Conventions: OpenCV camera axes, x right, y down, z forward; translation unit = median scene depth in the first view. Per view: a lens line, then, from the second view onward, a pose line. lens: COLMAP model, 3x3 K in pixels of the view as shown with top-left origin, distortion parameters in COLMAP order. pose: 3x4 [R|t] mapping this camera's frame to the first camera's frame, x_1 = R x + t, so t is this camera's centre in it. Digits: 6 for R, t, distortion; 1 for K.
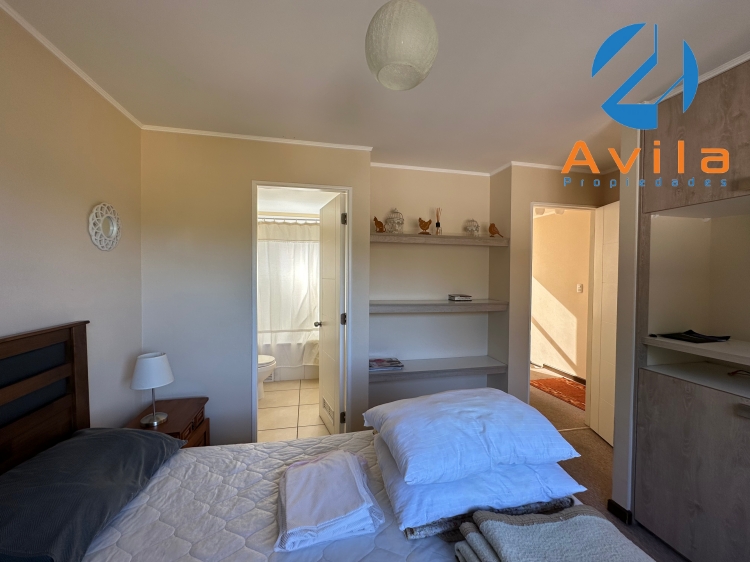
lens RADIAL K [[301.9, 0, 375.2], [0, 301.9, 280.2], [0, 0, 1]] dist [-0.000614, 0.000152]
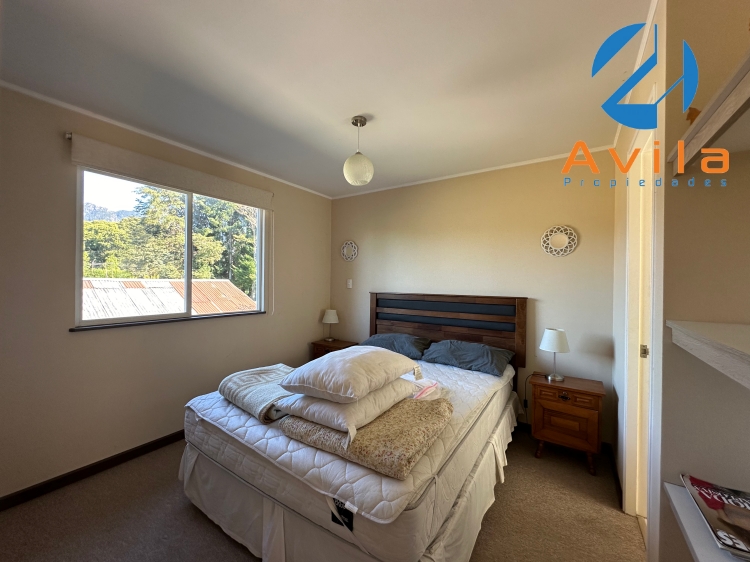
lens RADIAL K [[299.0, 0, 374.2], [0, 299.0, 280.4], [0, 0, 1]] dist [-0.004086, 0.000772]
pose [[-0.715102, -0.019467, -0.698749, 0.549948], [-0.032603, 0.999453, 0.005522, 0.030556], [0.698259, 0.026730, -0.715346, 0.943798]]
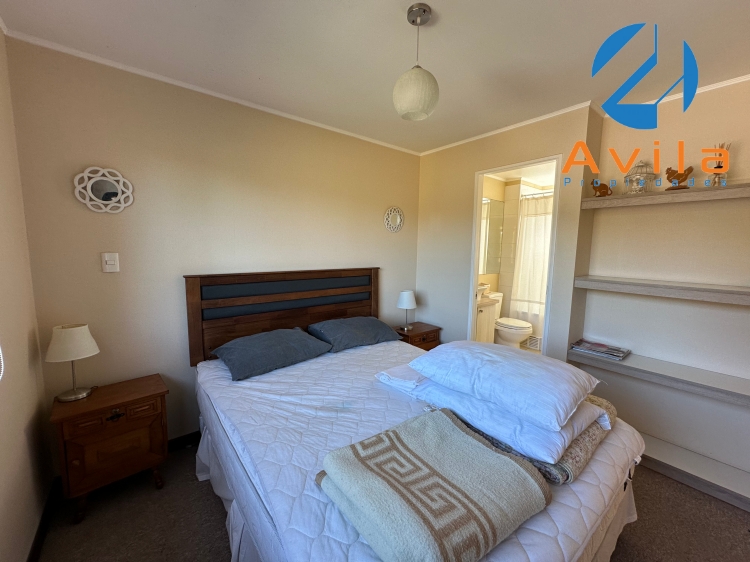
lens RADIAL K [[299.0, 0, 374.2], [0, 299.0, 280.4], [0, 0, 1]] dist [-0.004086, 0.000772]
pose [[0.447180, 0.097424, -0.889123, 0.492221], [-0.029503, 0.995116, 0.094200, 0.018400], [0.893957, -0.015893, 0.447870, 0.032037]]
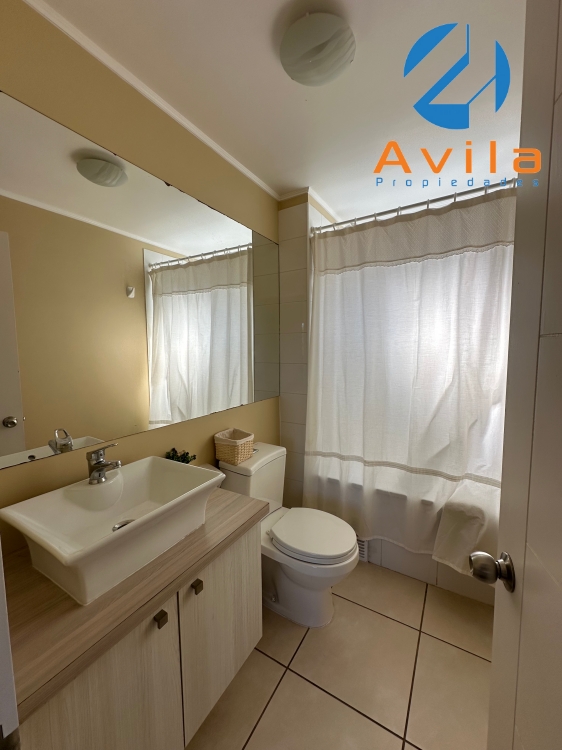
lens RADIAL K [[299.0, 0, 281.5], [0, 299.0, 374.1], [0, 0, 1]] dist [-0.004086, 0.000772]
pose [[0.730807, 0.041515, -0.681321, -0.196901], [-0.000094, 0.998155, 0.060721, 0.008629], [0.682585, -0.044311, 0.729462, 0.904403]]
